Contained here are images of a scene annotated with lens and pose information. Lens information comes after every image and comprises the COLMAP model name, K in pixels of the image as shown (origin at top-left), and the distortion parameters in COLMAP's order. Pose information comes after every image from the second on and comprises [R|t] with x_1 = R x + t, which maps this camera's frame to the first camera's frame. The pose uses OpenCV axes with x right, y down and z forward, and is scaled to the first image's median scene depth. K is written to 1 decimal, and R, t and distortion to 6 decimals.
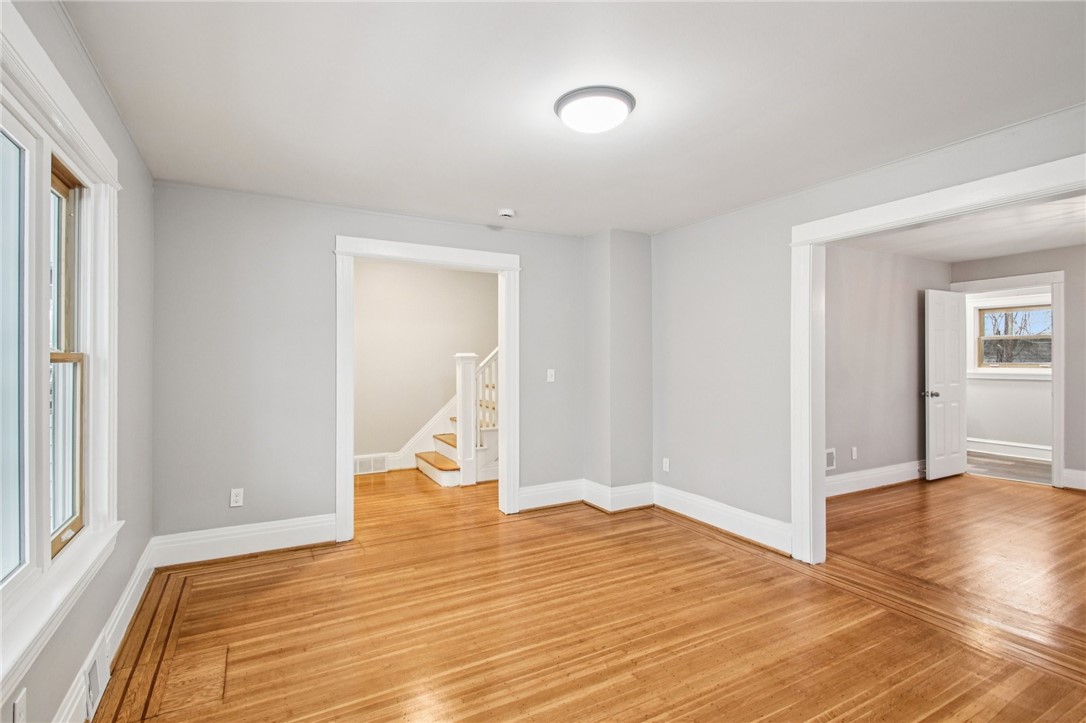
lens RADIAL K [[510.3, 0, 543.2], [0, 510.3, 360.2], [0, 0, 1]] dist [0.028384, -0.001961]
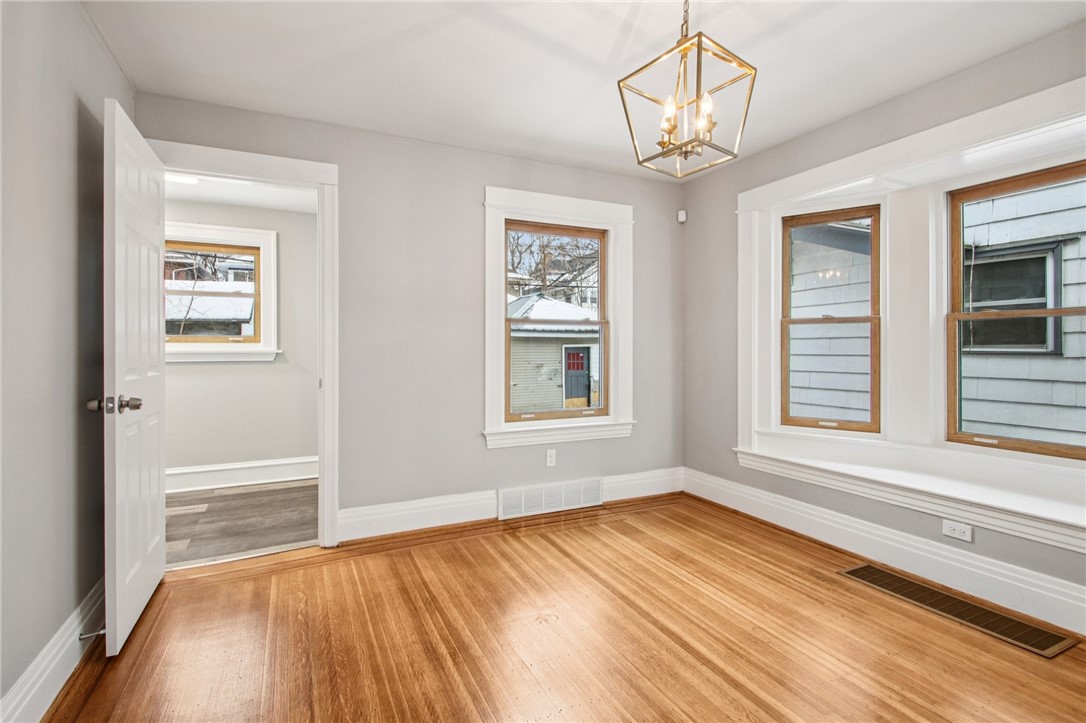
lens RADIAL K [[510.3, 0, 536.6], [0, 510.3, 353.5], [0, 0, 1]] dist [0.028384, -0.001961]
pose [[0.087921, -0.004526, 0.996117, 0.694923], [-0.000163, 0.999990, 0.004558, 0.049143], [-0.996127, -0.000563, 0.087920, 1.125601]]
